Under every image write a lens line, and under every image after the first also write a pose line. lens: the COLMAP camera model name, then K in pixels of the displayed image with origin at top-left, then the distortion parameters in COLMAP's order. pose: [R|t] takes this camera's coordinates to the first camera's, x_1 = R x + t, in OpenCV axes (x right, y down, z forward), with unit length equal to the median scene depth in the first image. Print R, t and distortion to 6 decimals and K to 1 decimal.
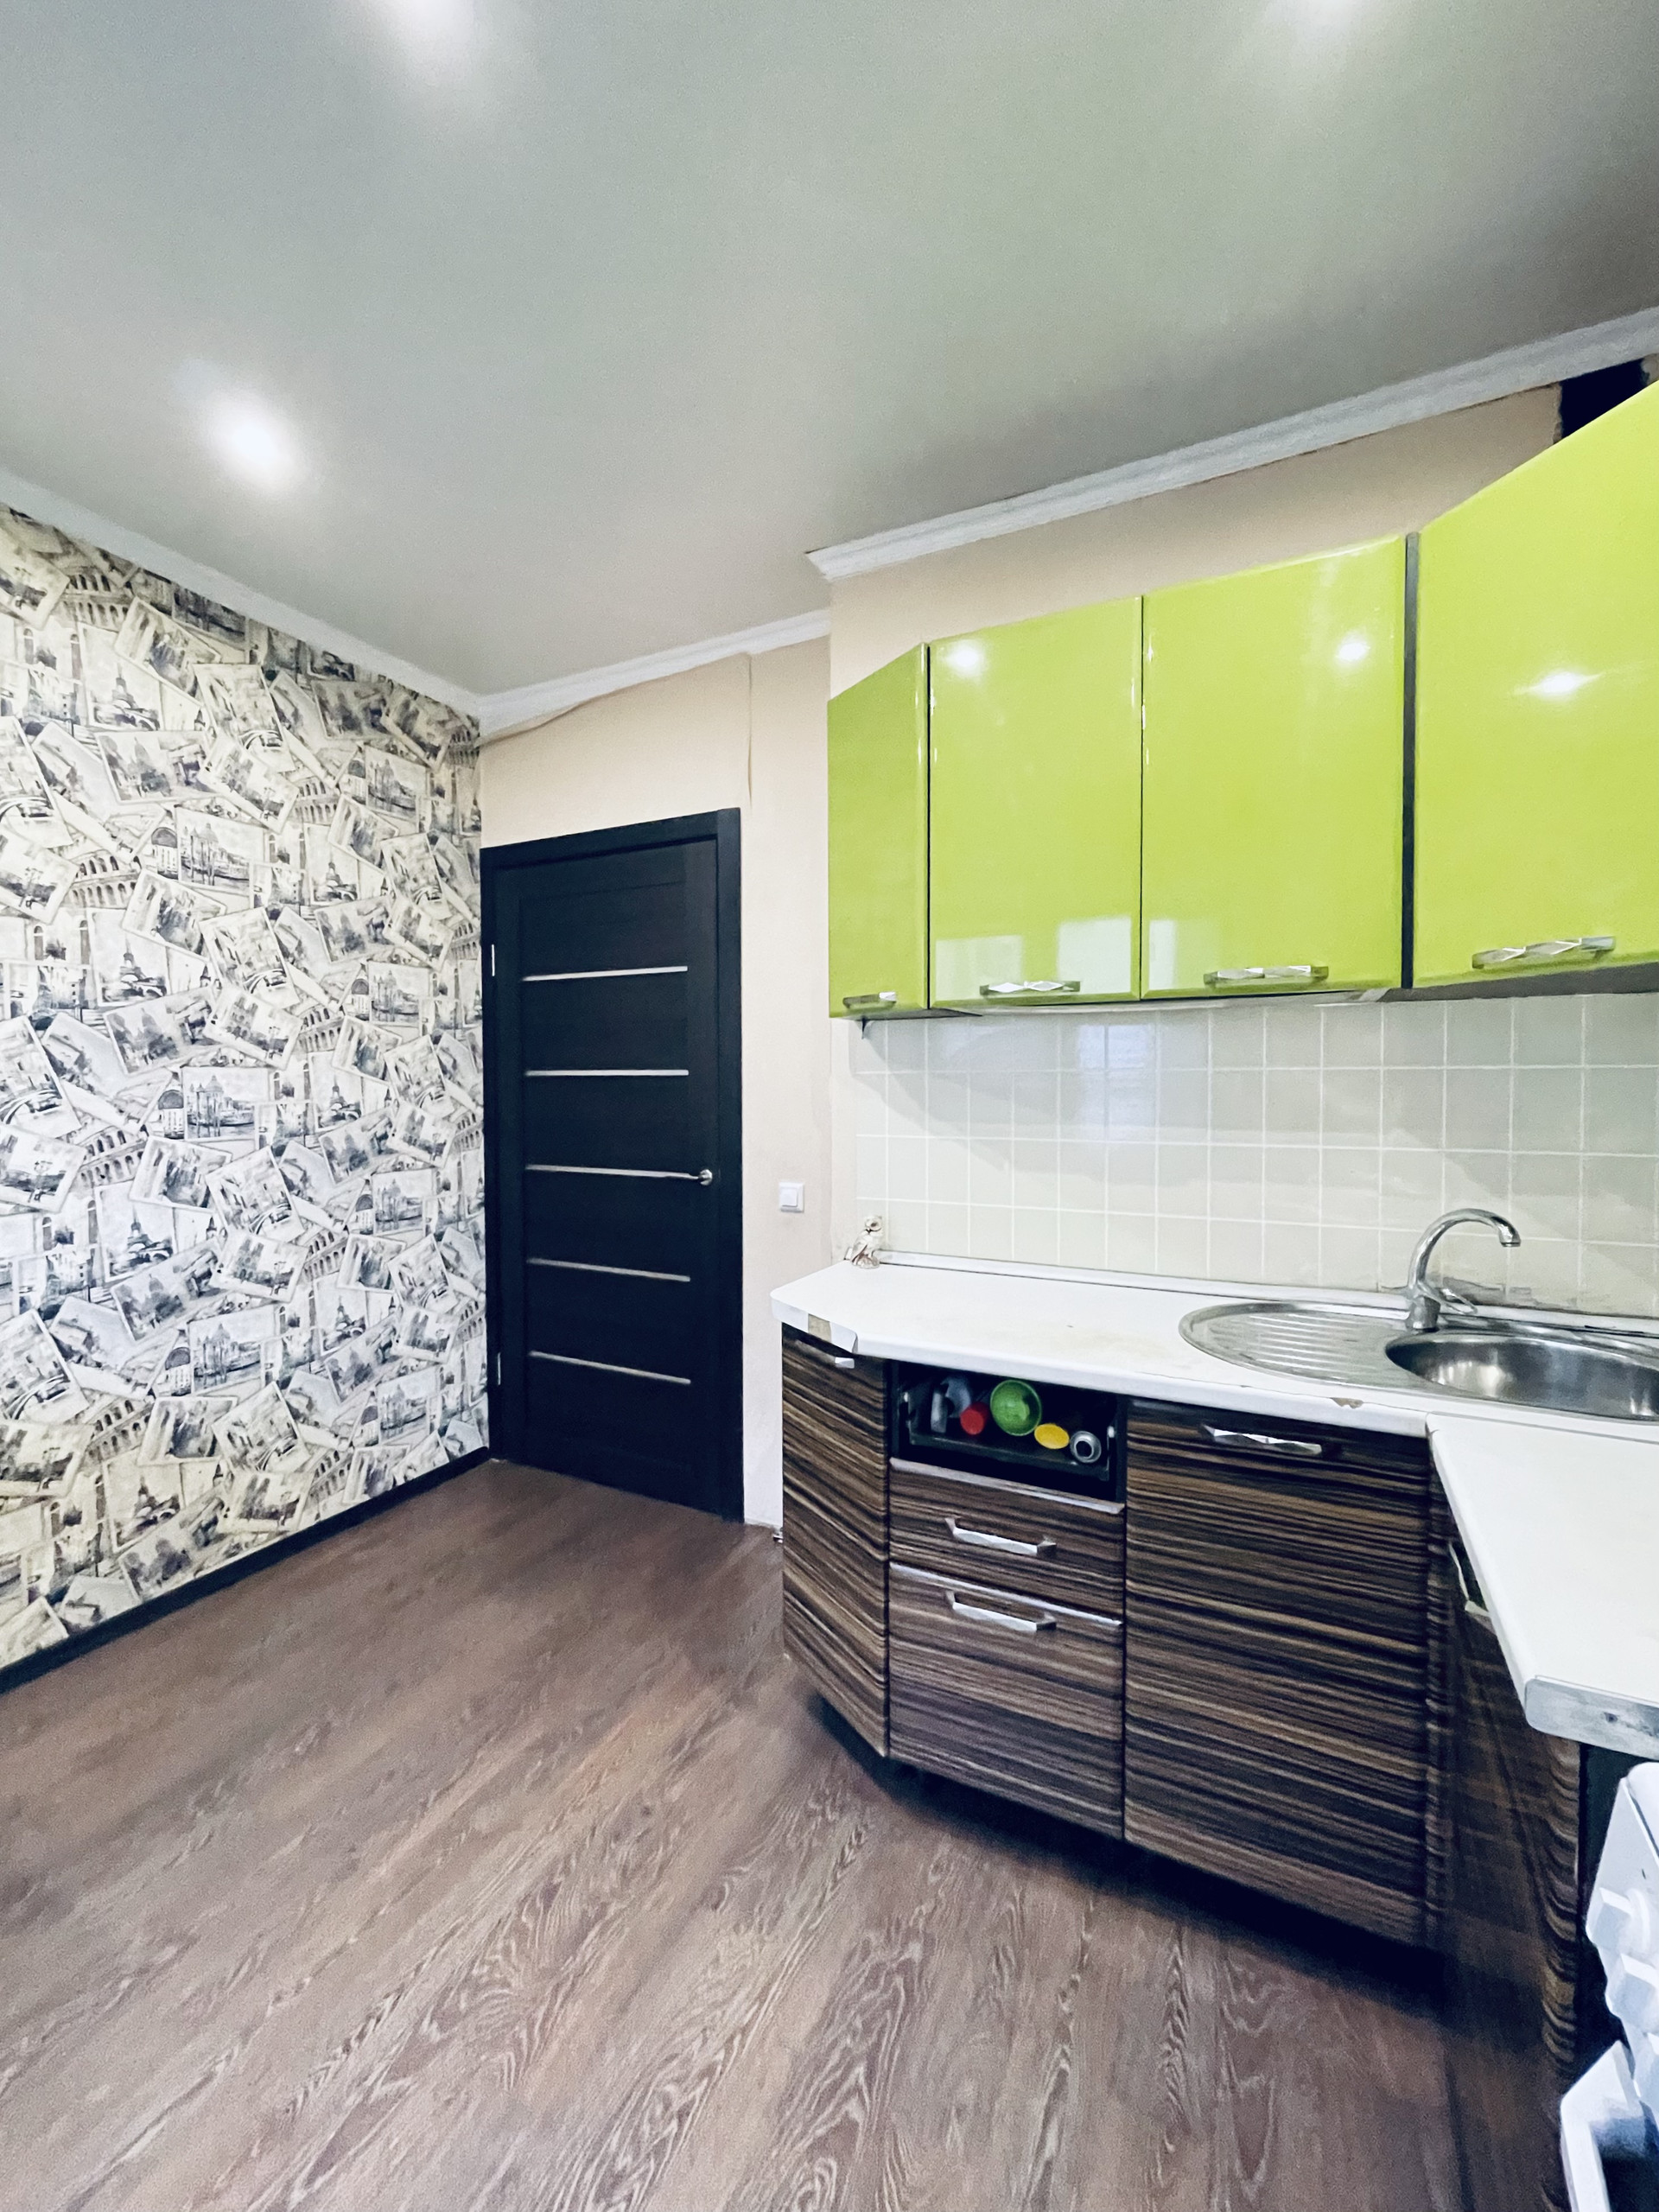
lens RADIAL K [[902.2, 0, 829.9], [0, 902.2, 1094.4], [0, 0, 1]] dist [-0.006832, -0.000191]
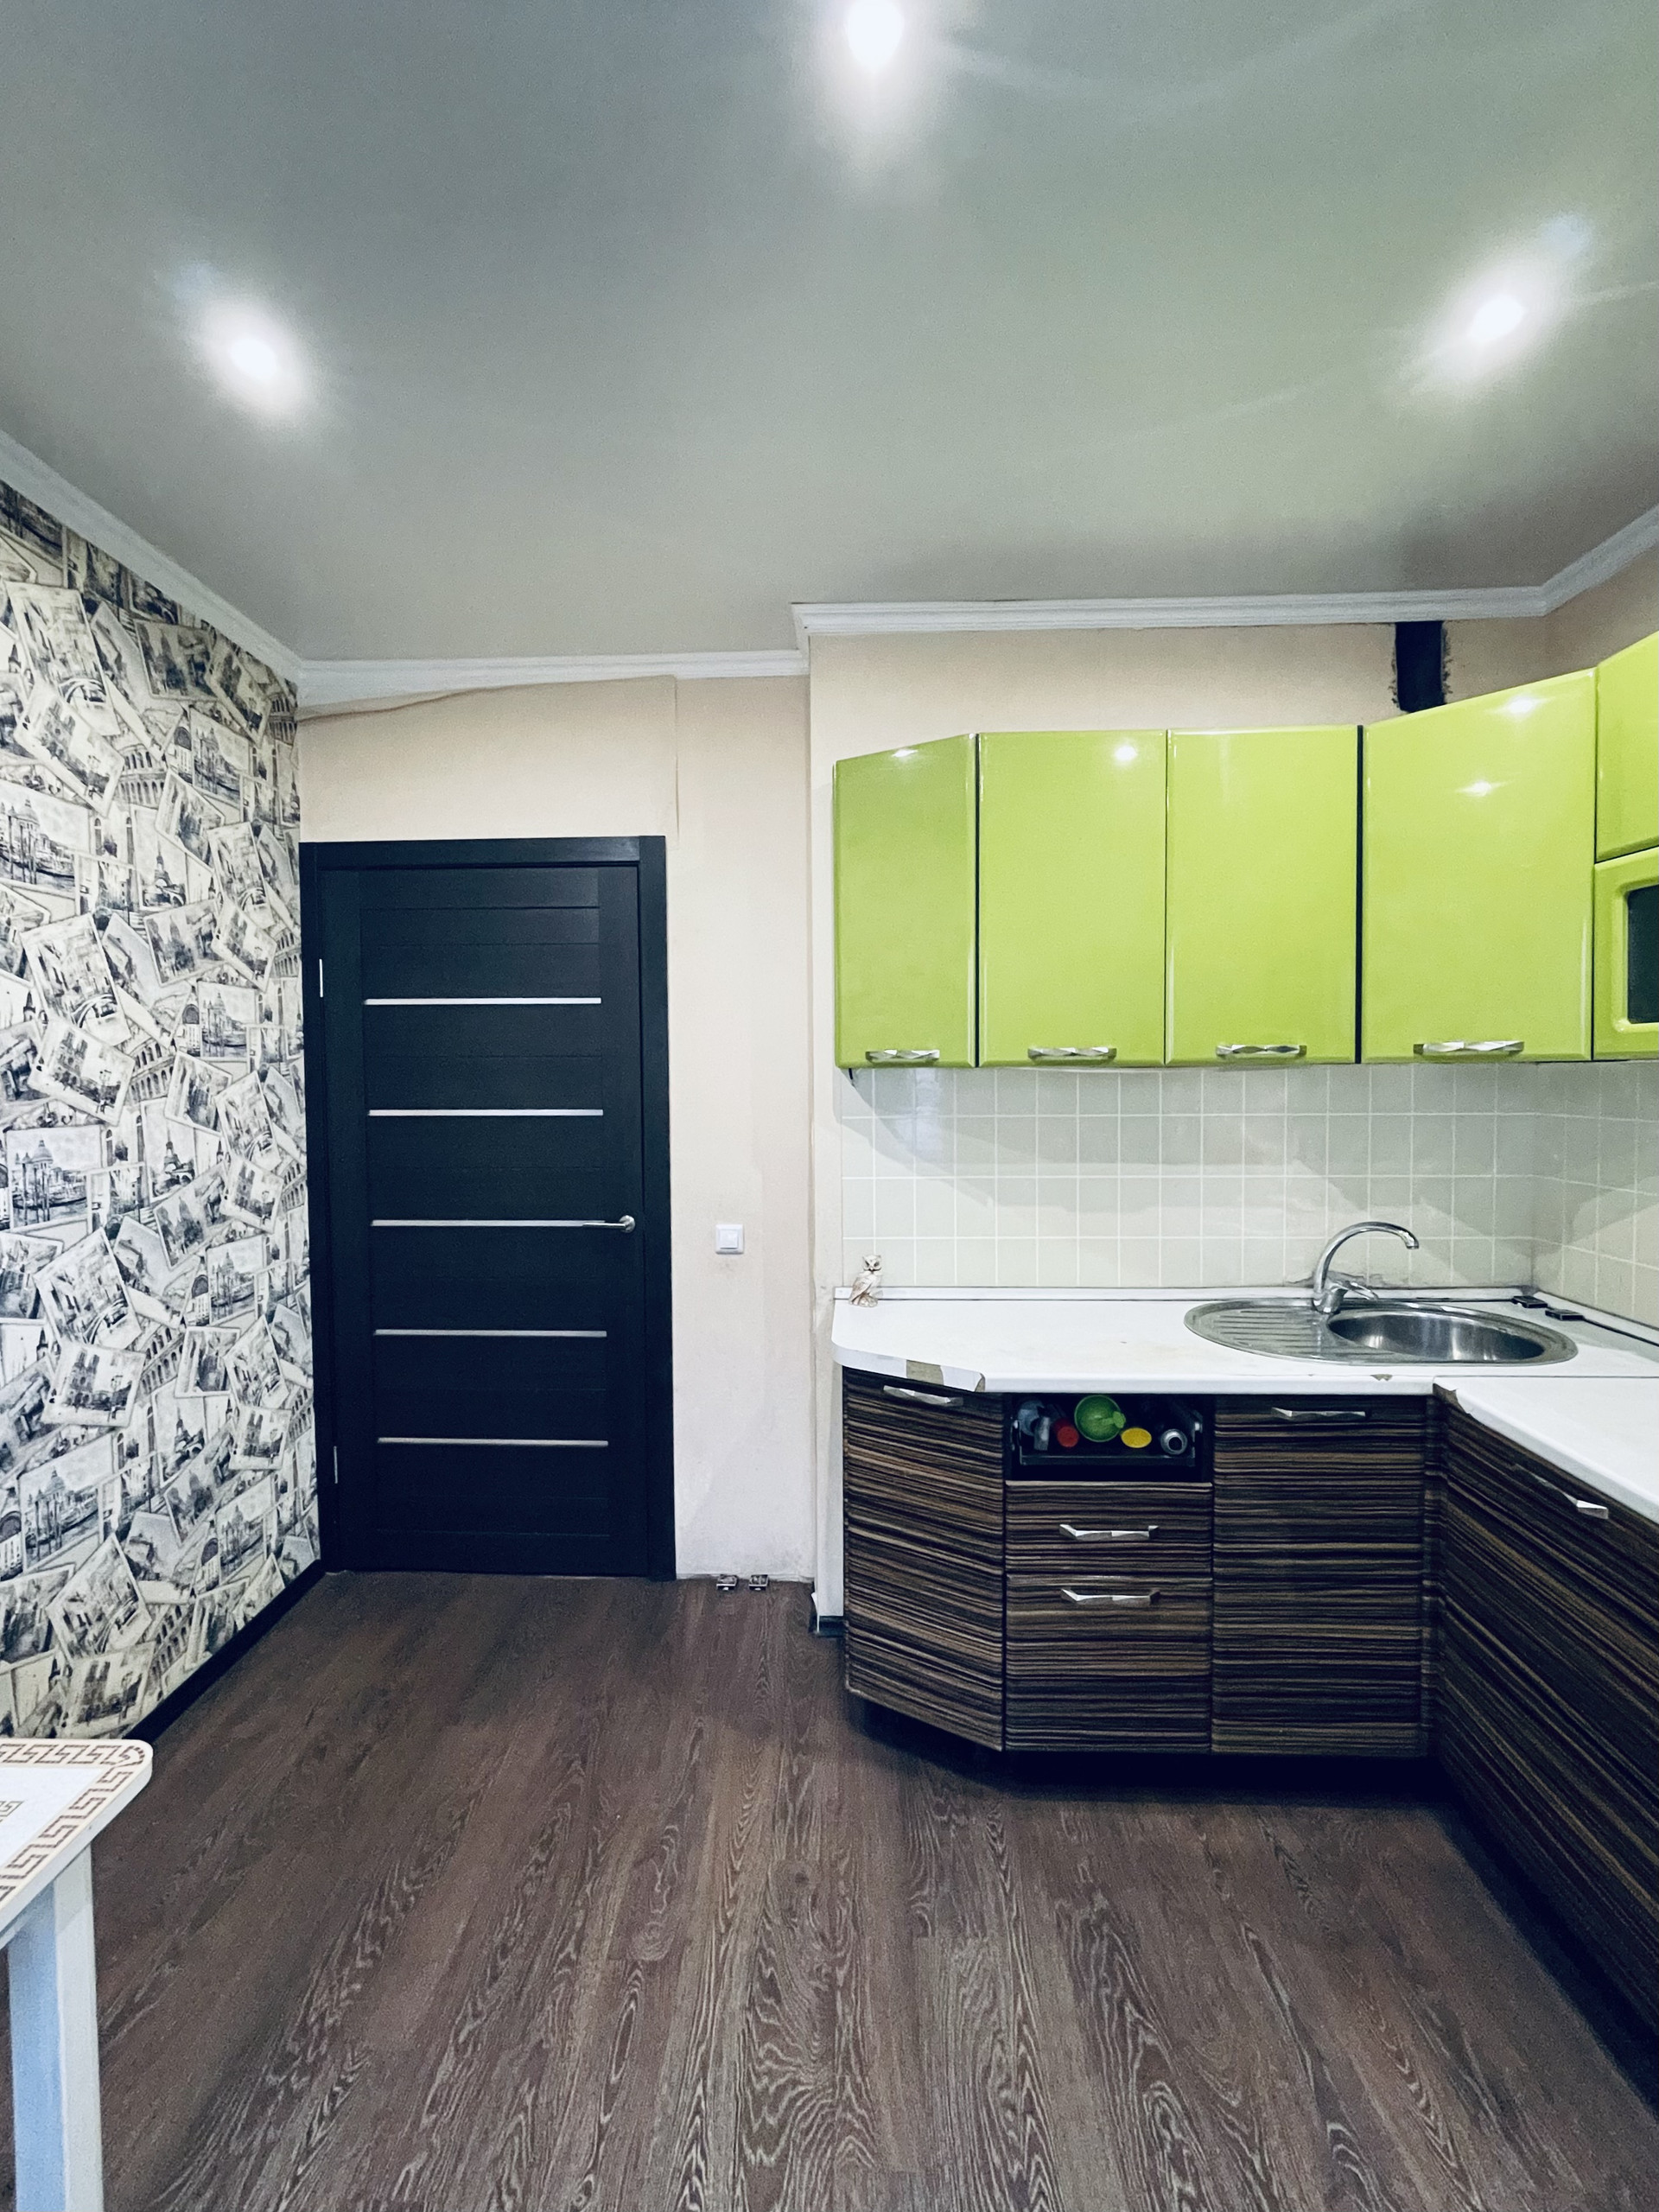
lens RADIAL K [[920.5, 0, 820.3], [0, 920.5, 1096.7], [0, 0, 1]] dist [-0.002554, -0.004777]
pose [[0.911520, -0.014366, 0.411005, -0.383244], [0.011604, 0.999890, 0.009215, -0.052695], [-0.411092, -0.003631, 0.911587, 0.041108]]
